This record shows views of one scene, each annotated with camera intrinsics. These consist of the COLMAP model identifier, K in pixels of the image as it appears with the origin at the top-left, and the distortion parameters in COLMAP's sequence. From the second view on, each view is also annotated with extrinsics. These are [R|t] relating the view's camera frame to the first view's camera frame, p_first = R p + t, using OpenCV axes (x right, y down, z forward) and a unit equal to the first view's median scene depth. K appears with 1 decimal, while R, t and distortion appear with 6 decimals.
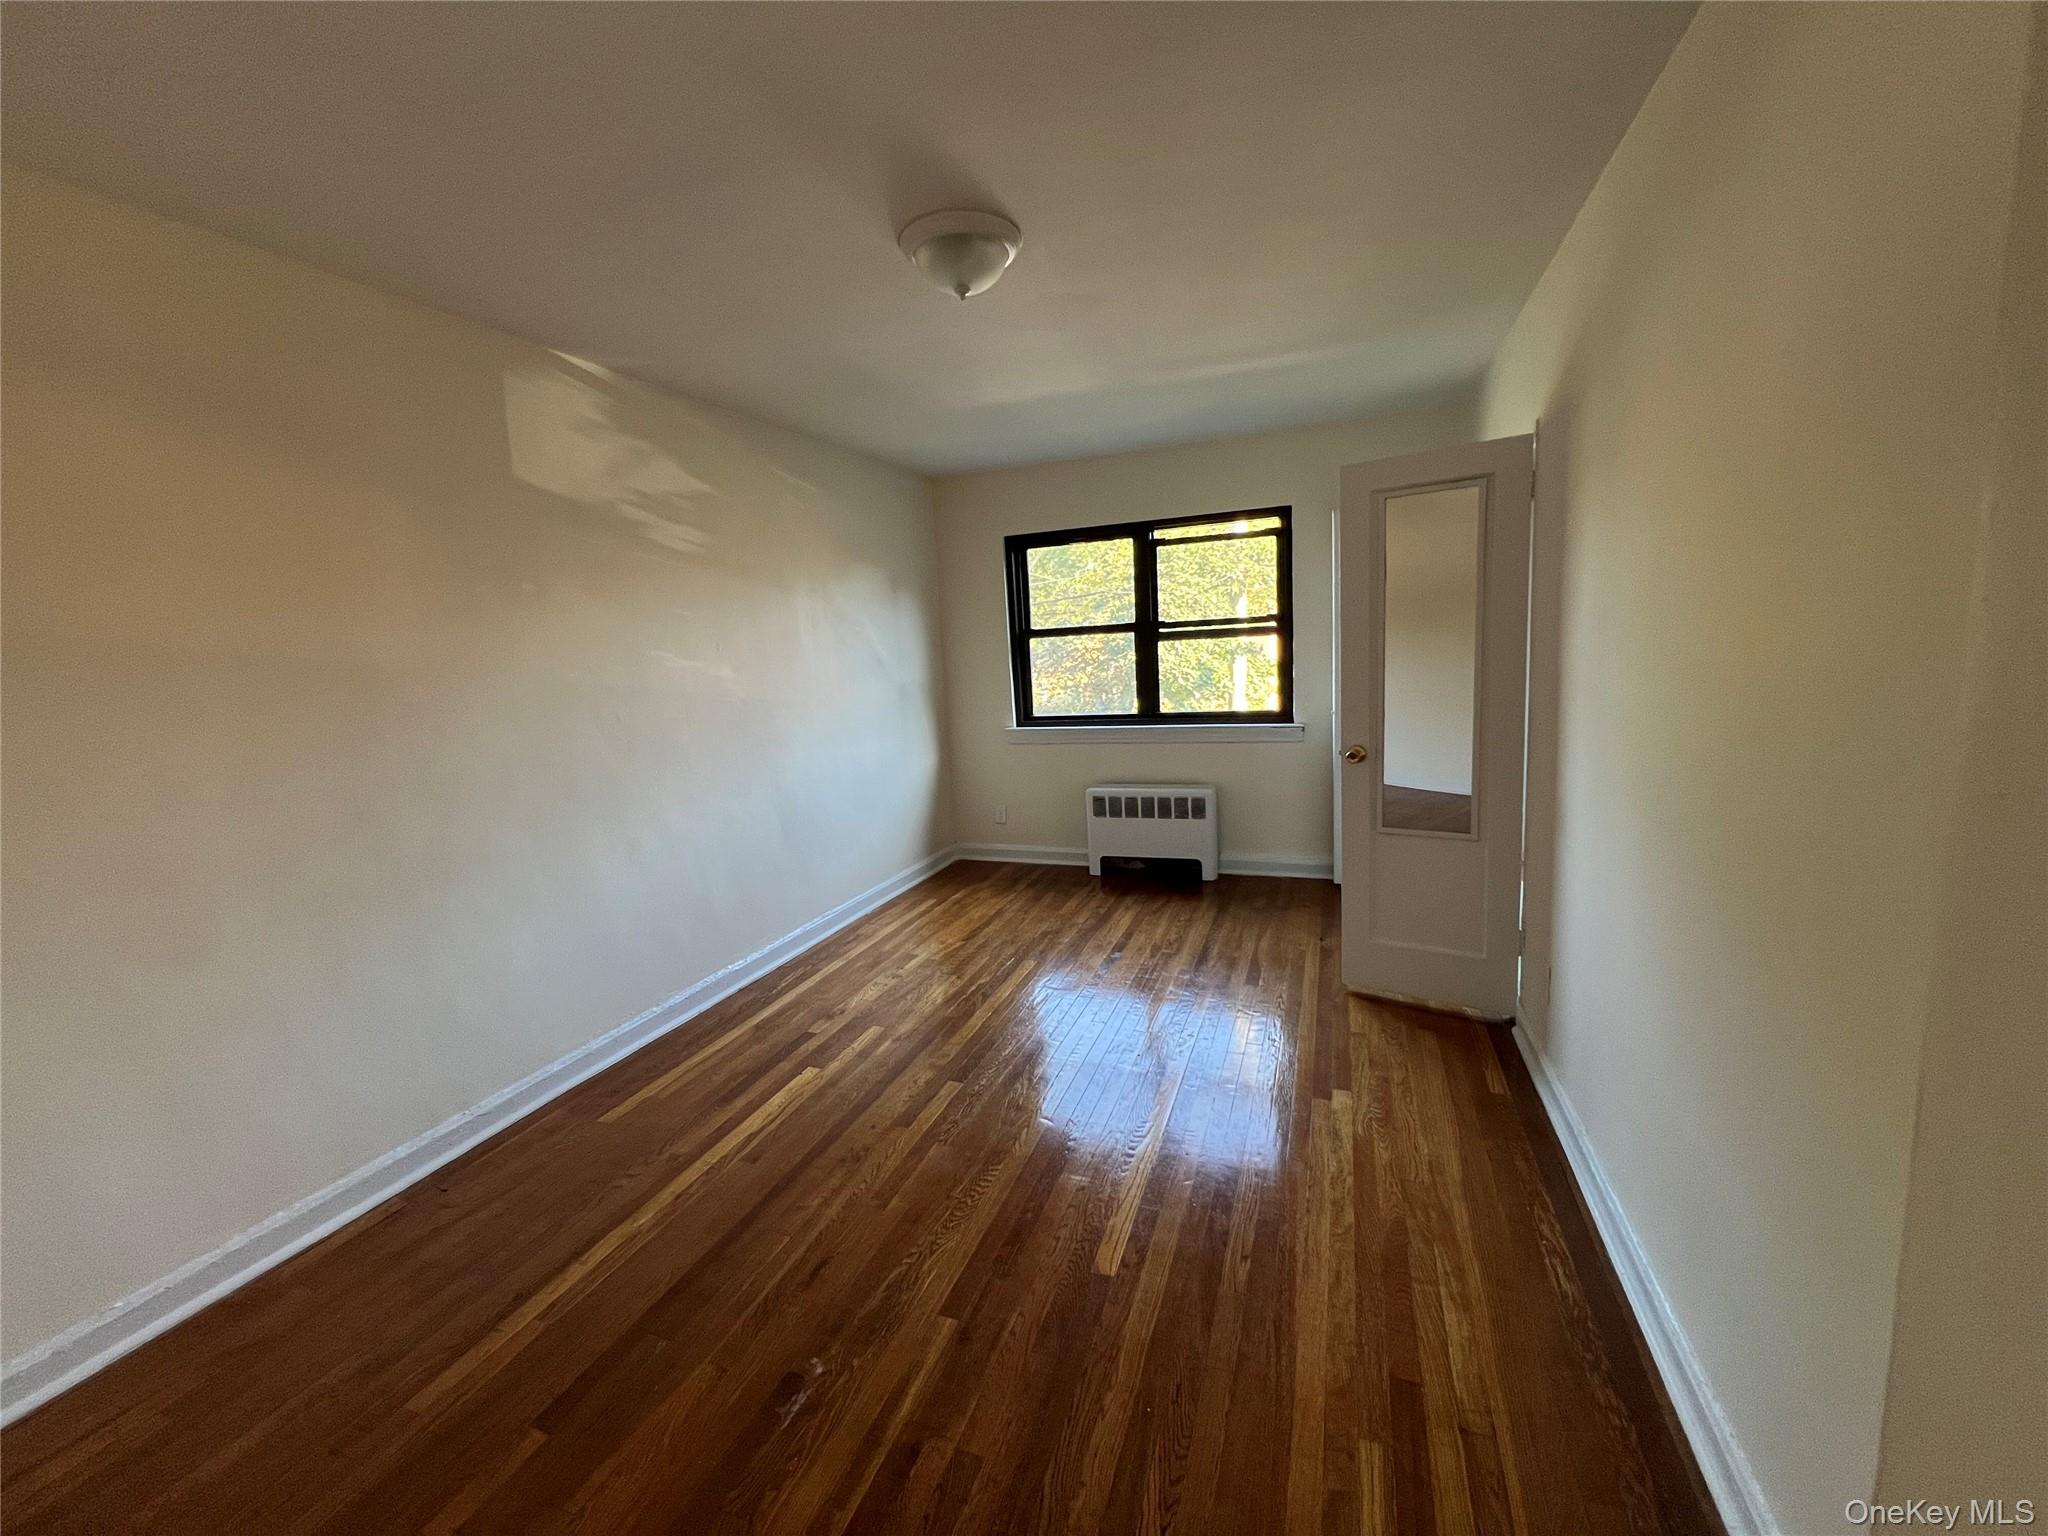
lens RADIAL K [[844.5, 0, 1036.5], [0, 844.5, 767.2], [0, 0, 1]] dist [0.001979, 0.000186]
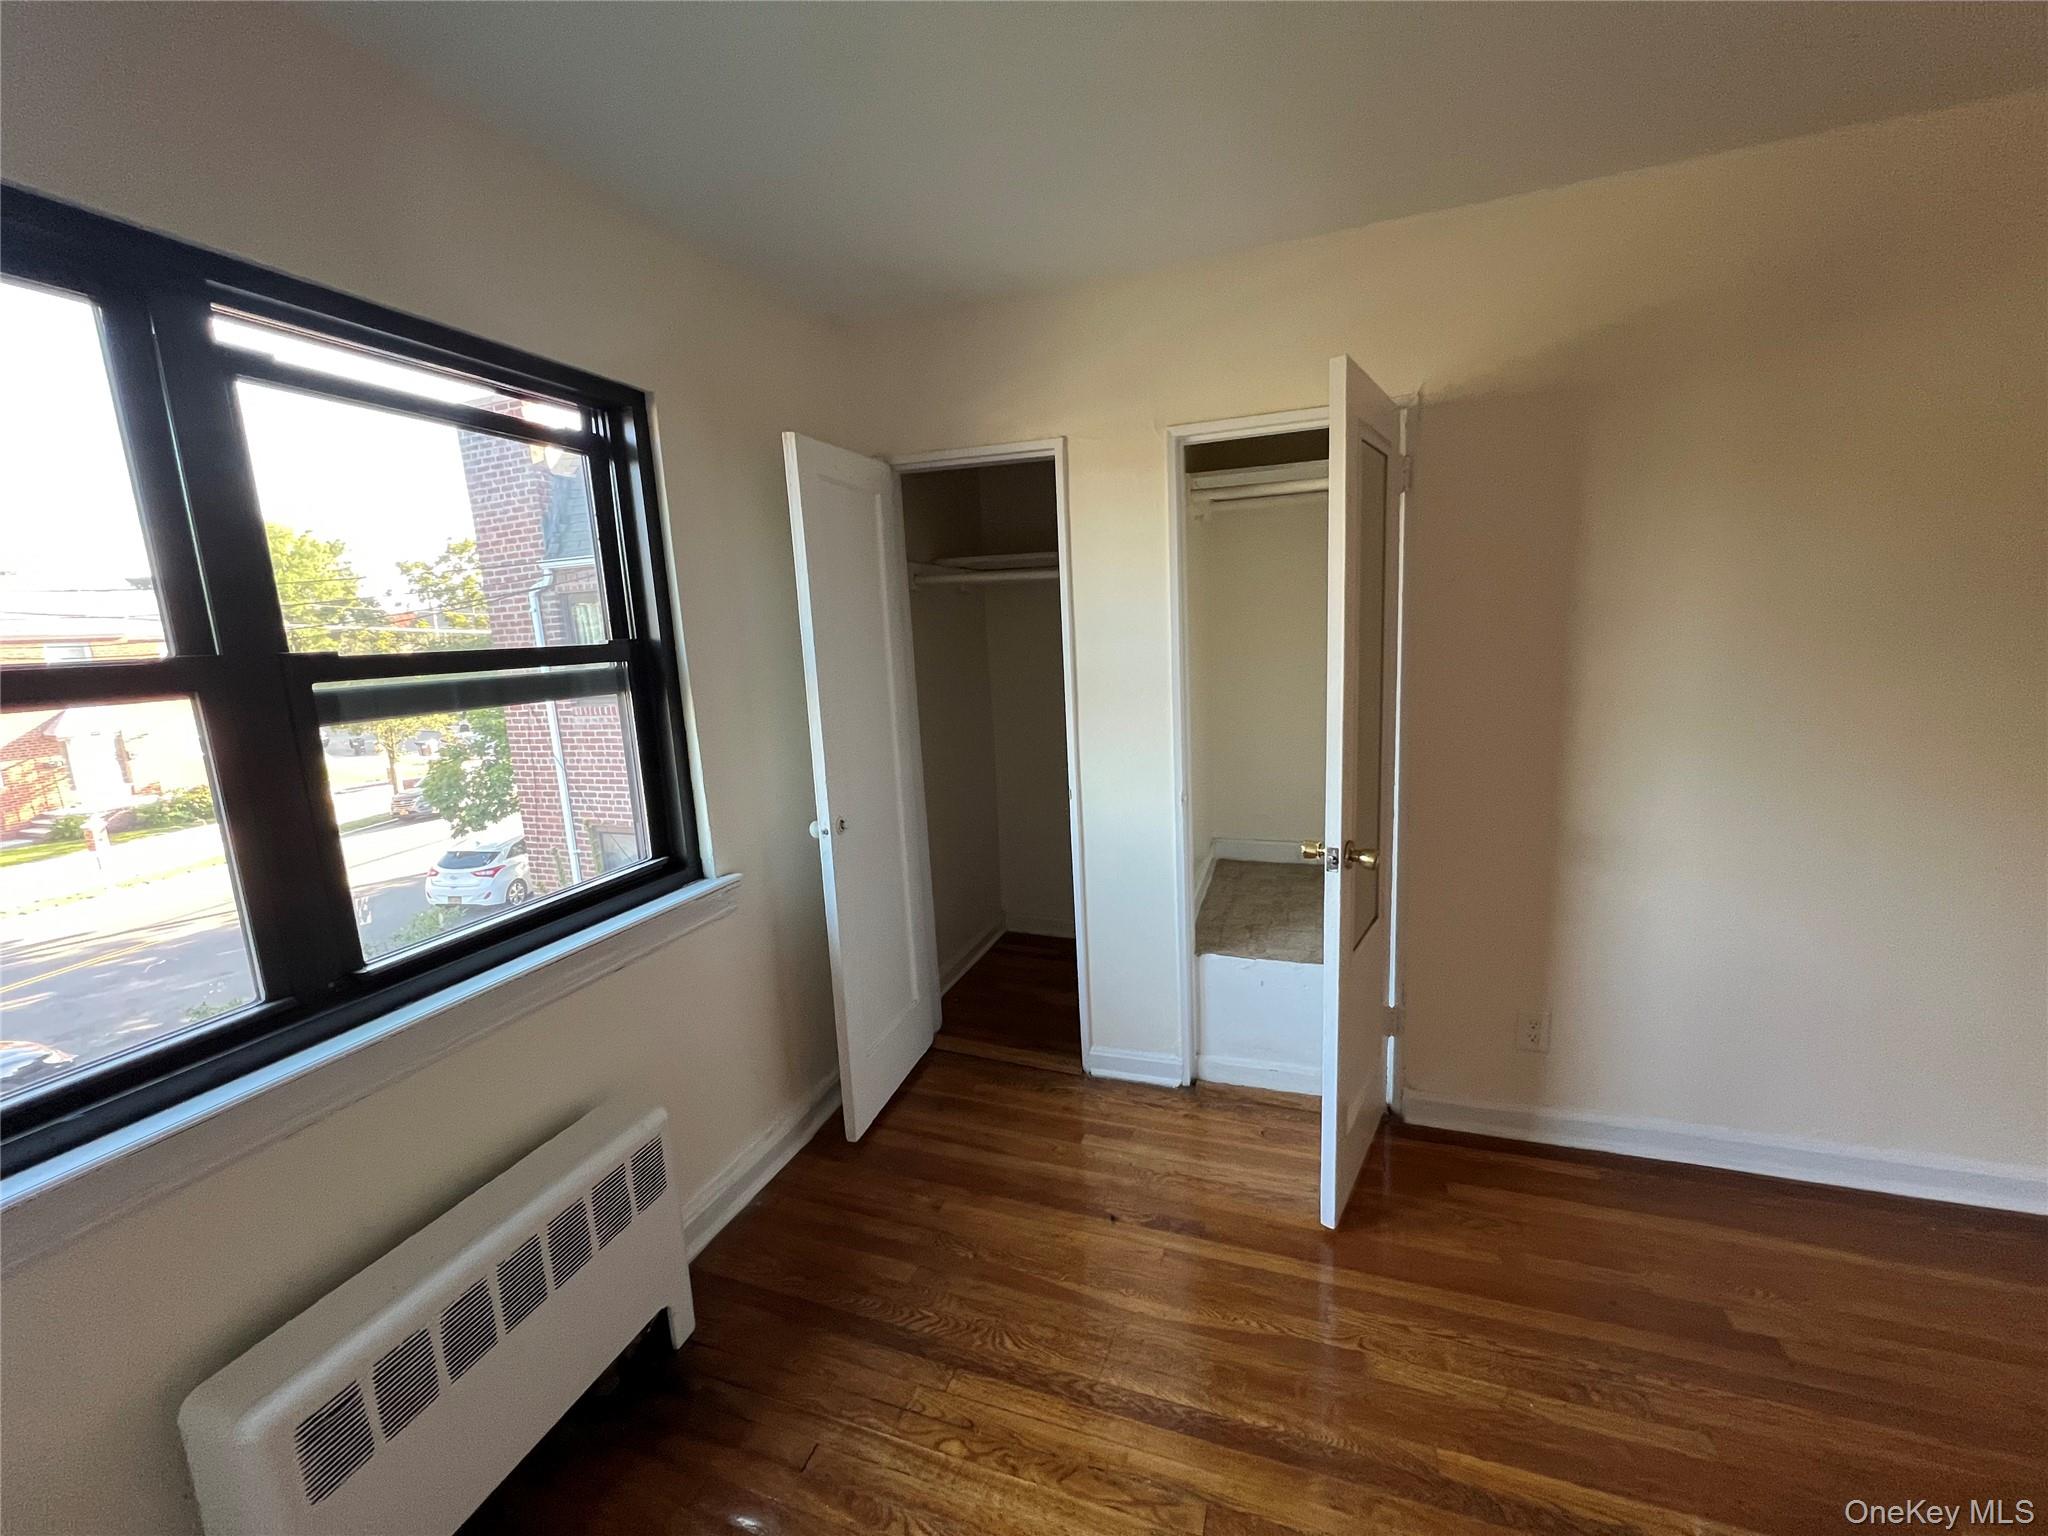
lens RADIAL K [[825.9, 0, 1018.1], [0, 825.9, 773.4], [0, 0, 1]] dist [-0.001144, -0.000006]
pose [[0.011095, -0.118643, 0.992875, -0.128372], [0.207274, 0.971643, 0.113789, -0.120100], [-0.978220, 0.204534, 0.035372, 0.787620]]
